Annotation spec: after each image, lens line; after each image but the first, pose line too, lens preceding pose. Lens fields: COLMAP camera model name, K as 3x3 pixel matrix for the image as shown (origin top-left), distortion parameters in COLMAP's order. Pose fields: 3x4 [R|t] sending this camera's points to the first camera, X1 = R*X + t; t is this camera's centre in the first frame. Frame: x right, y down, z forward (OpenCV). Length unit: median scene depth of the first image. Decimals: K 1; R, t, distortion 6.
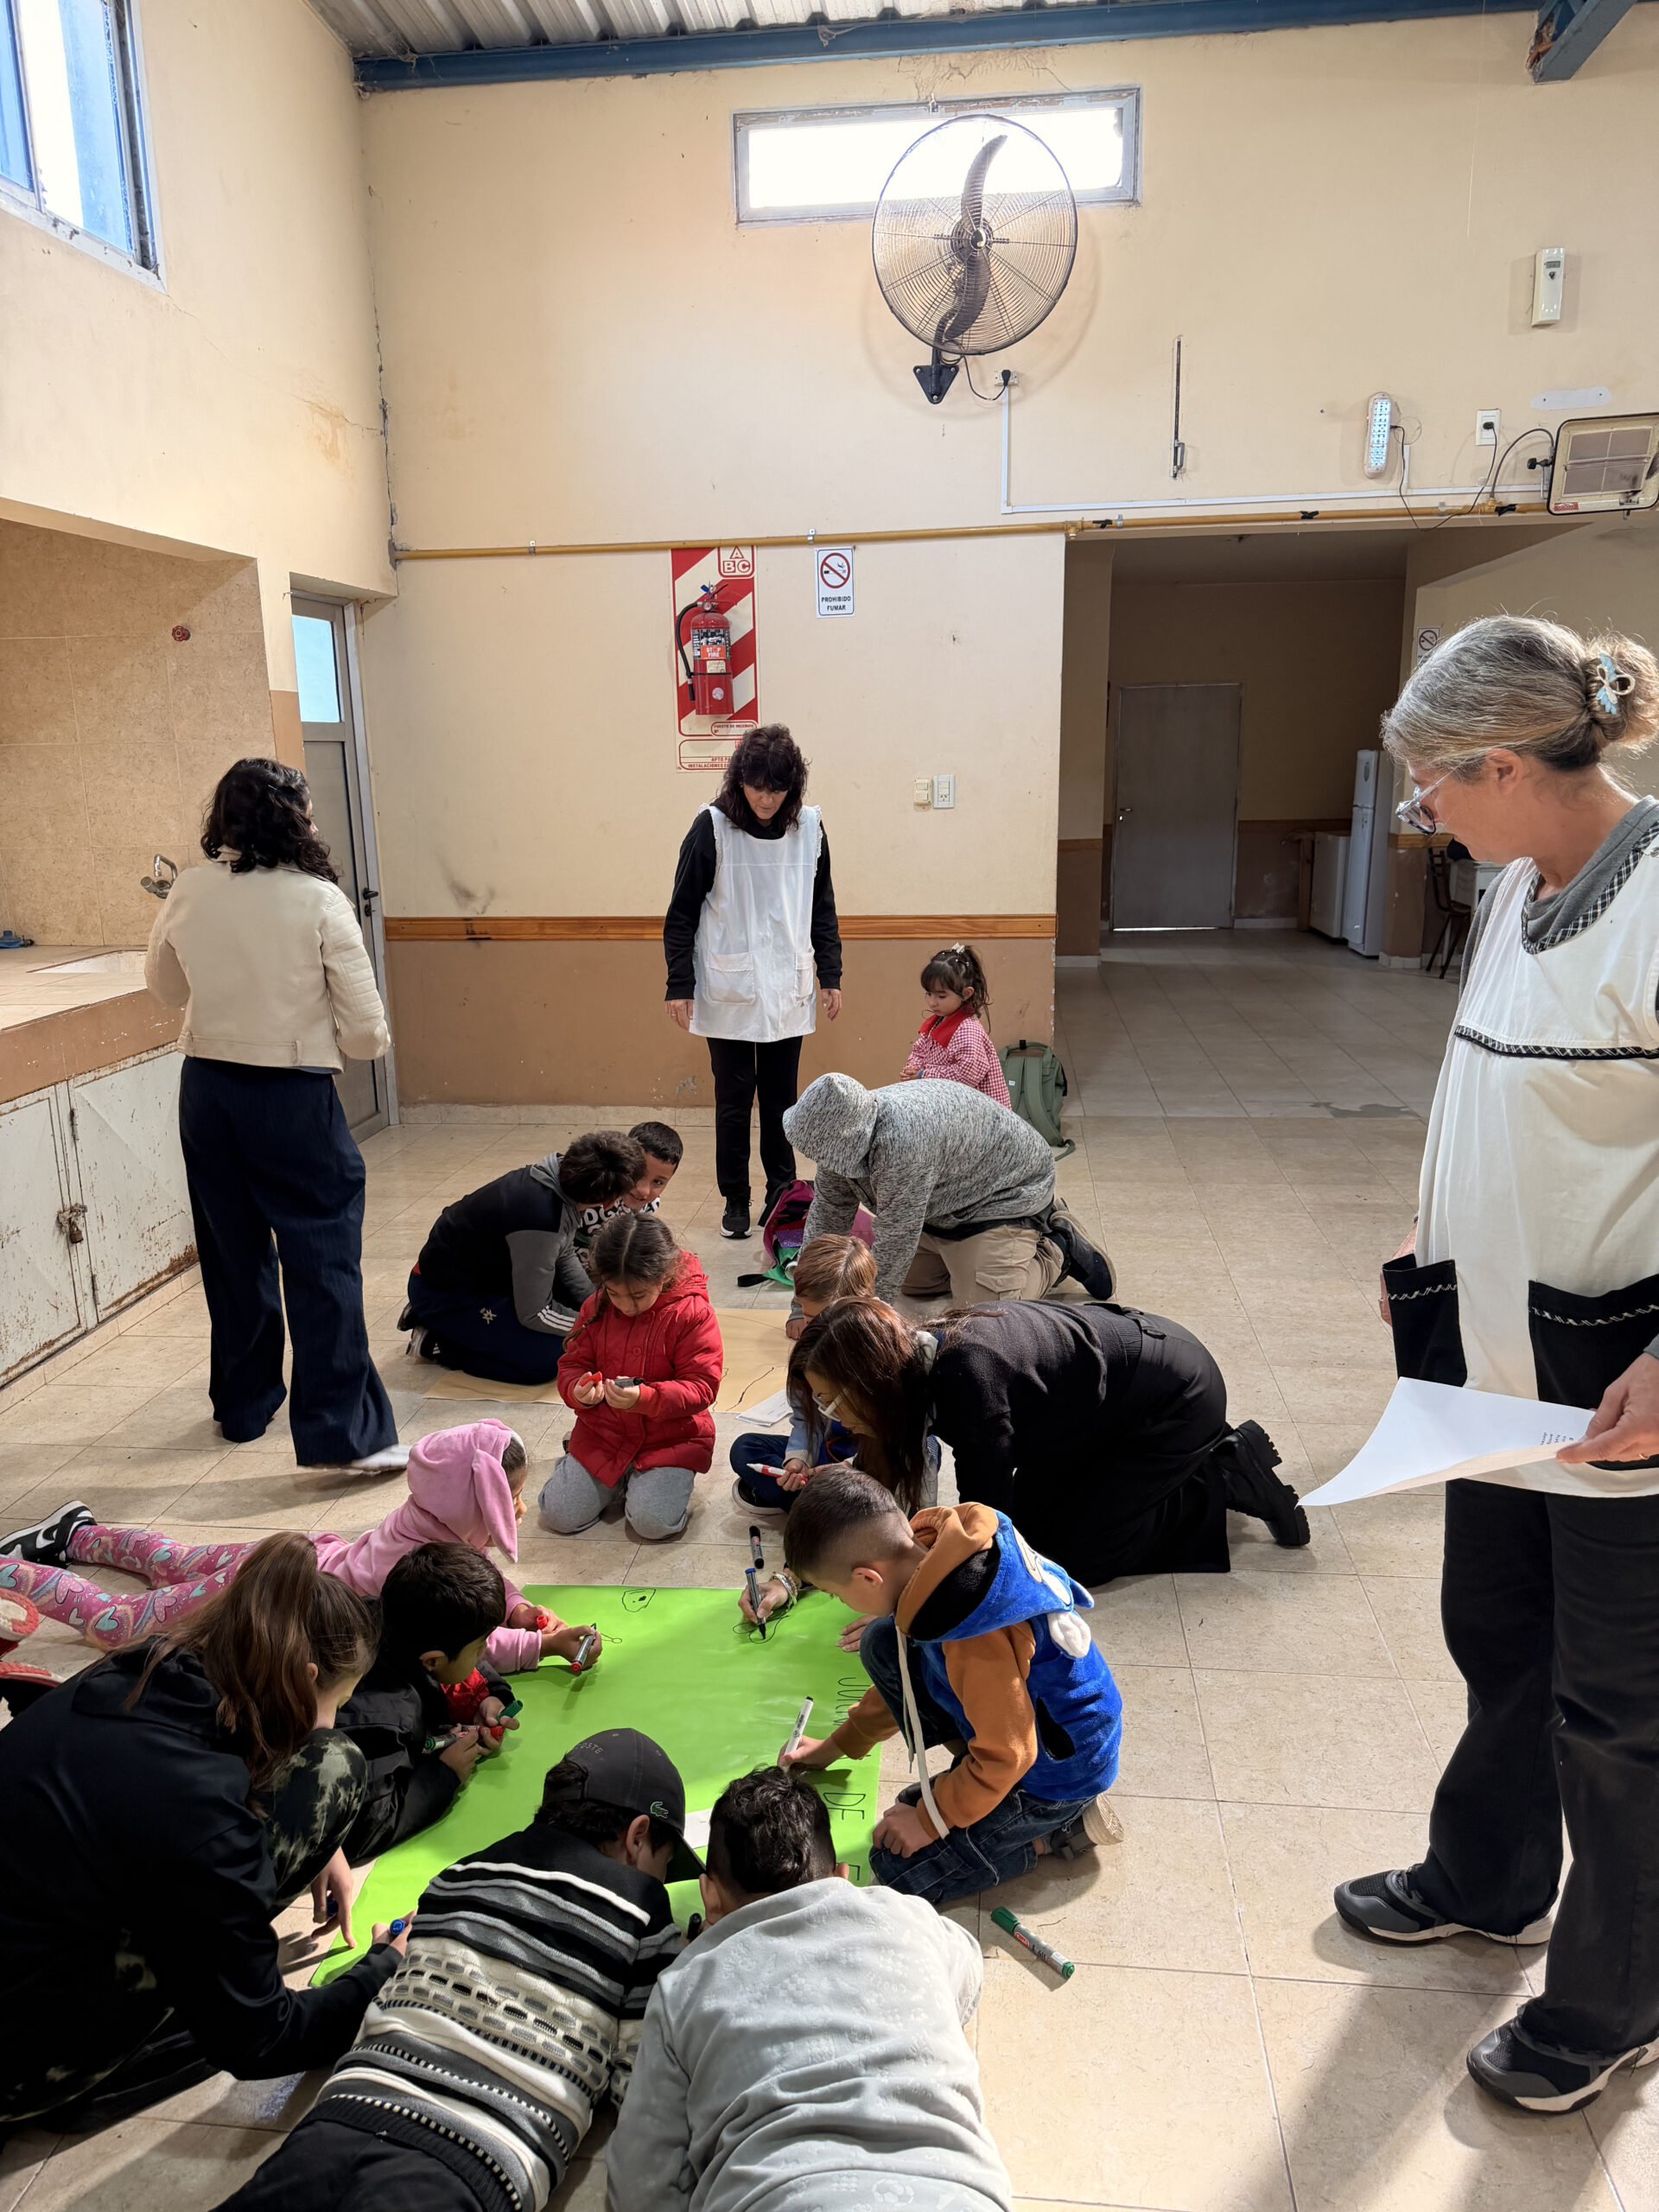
lens RADIAL K [[1536.2, 0, 829.5], [0, 1536.2, 1106.0], [0, 0, 1]] dist [0.126491, -0.000367]
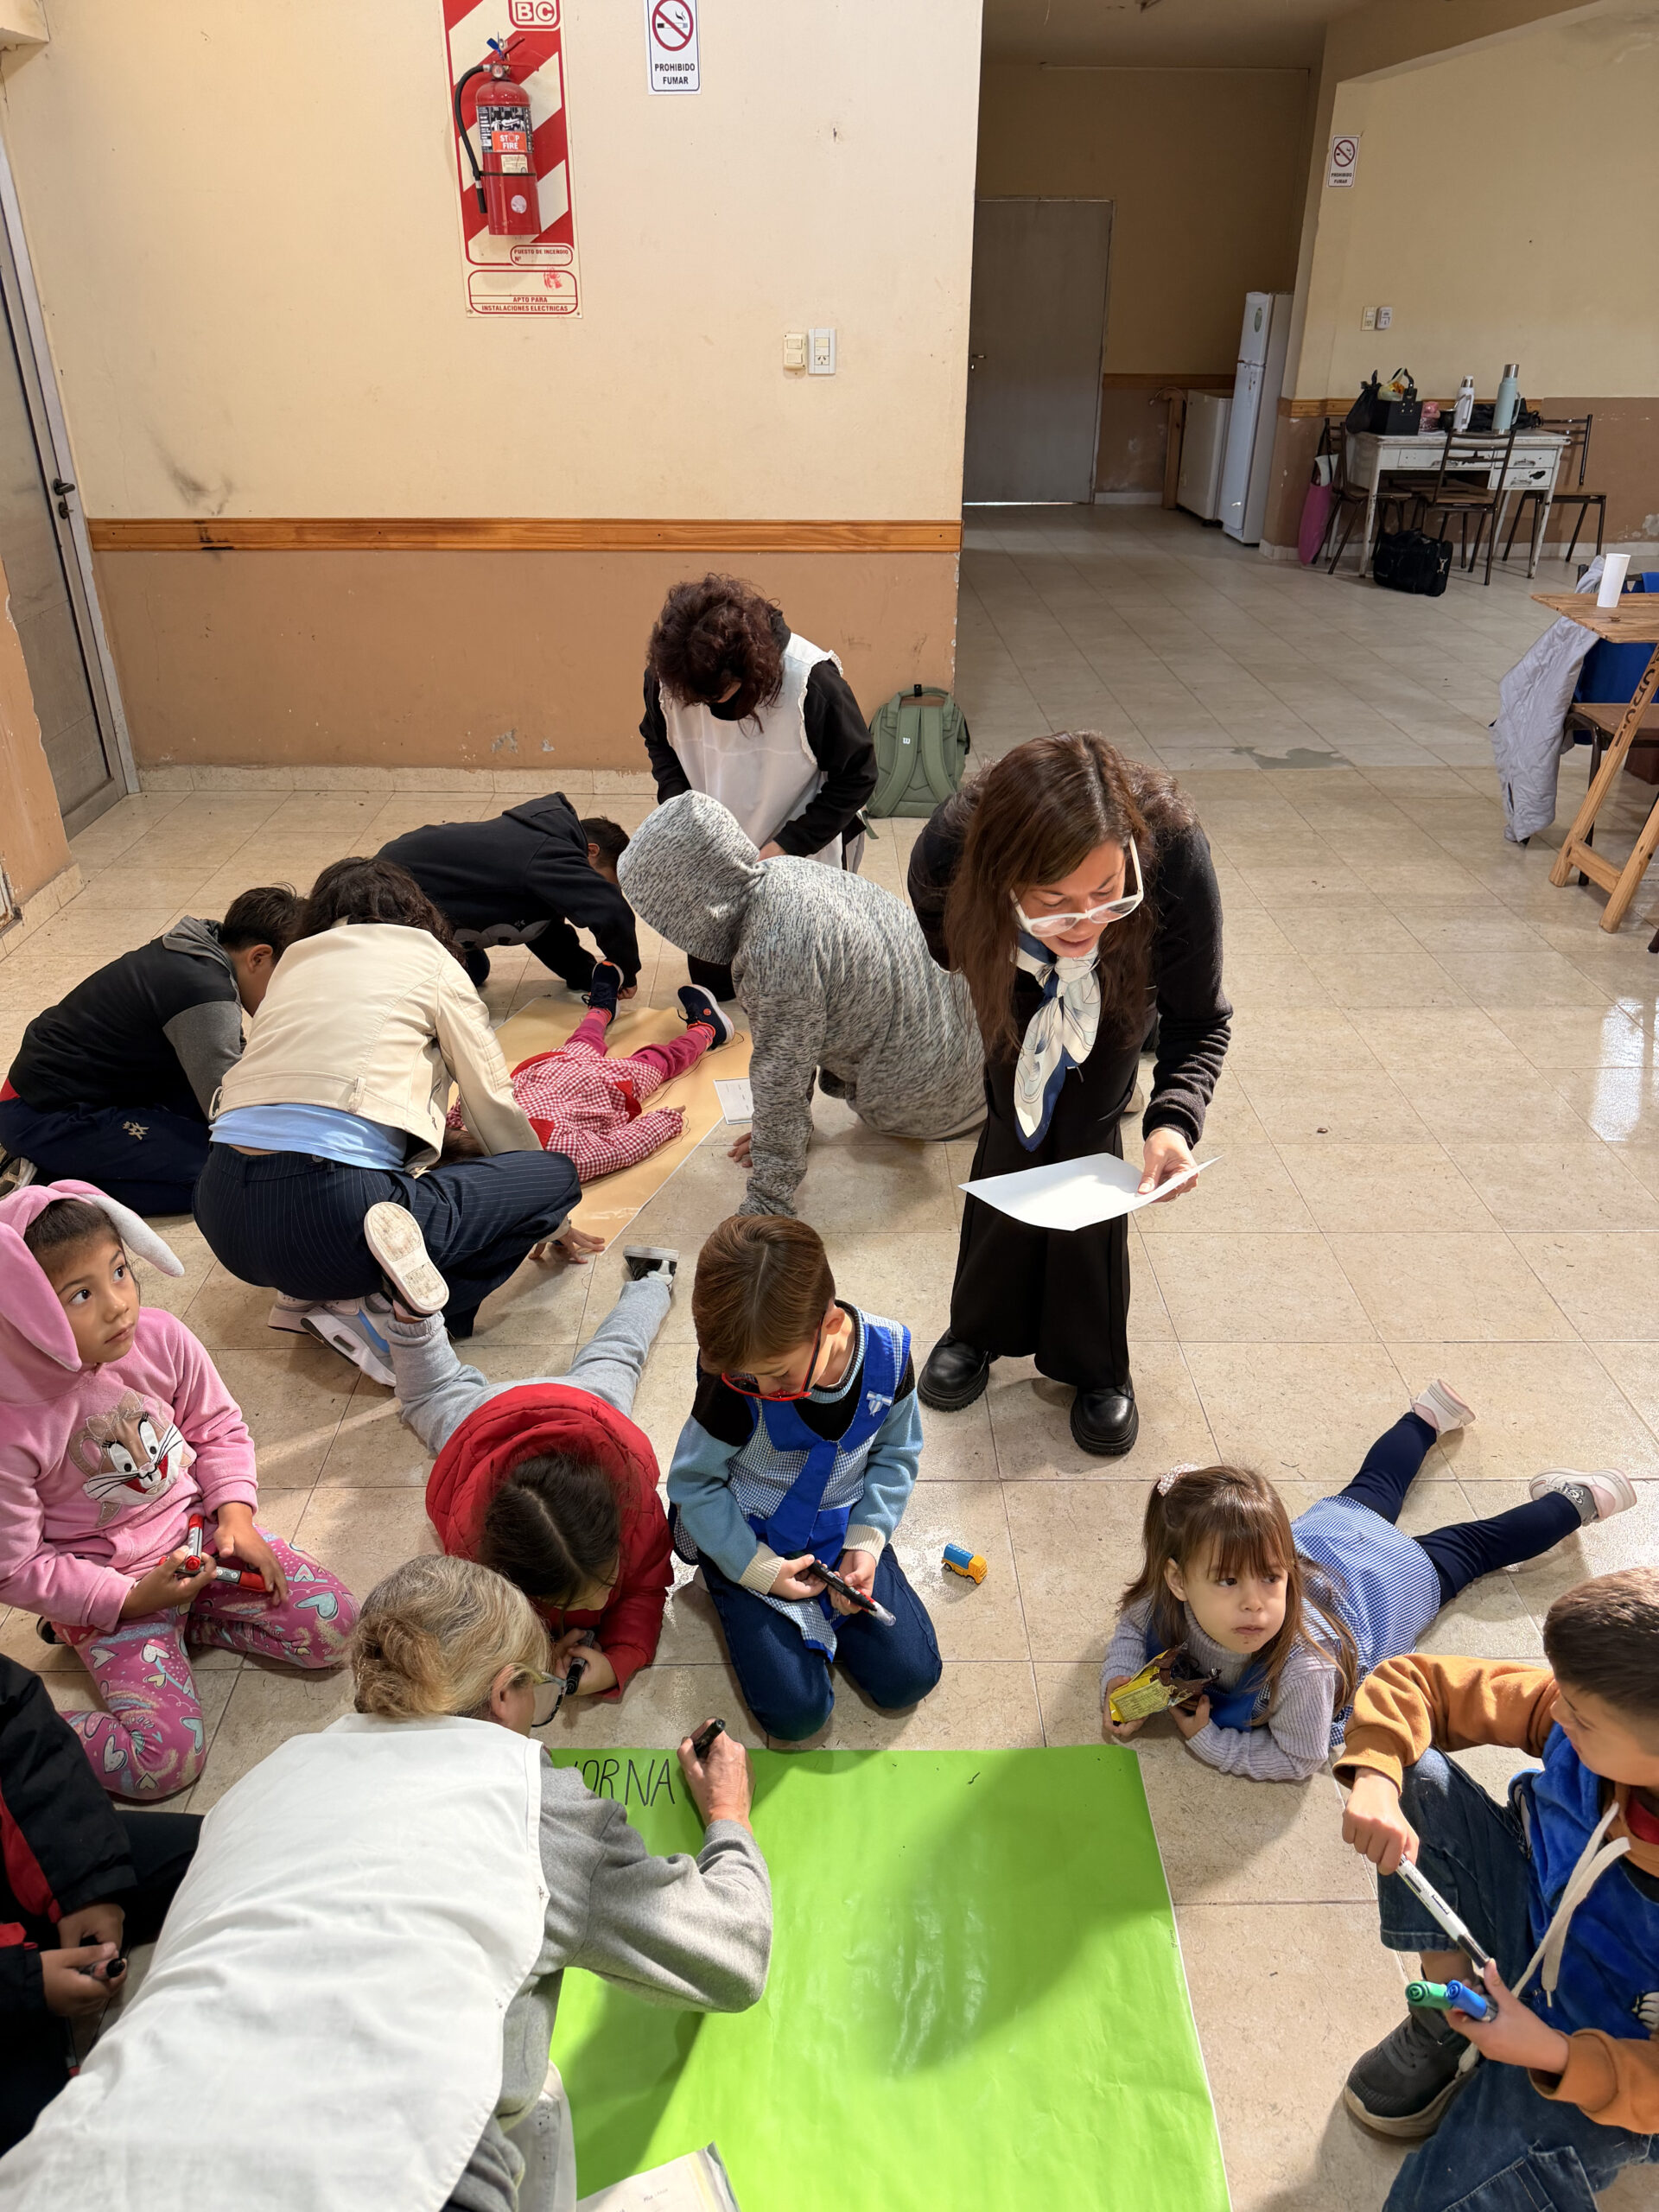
lens RADIAL K [[1591.7, 0, 829.5], [0, 1591.7, 1106.0], [0, 0, 1]] dist [0.055716, -0.052393]
pose [[0.992315, -0.038892, 0.117465, -0.030113], [0.007815, 0.967124, 0.254184, -0.041685], [-0.123488, -0.251313, 0.959996, 0.127834]]
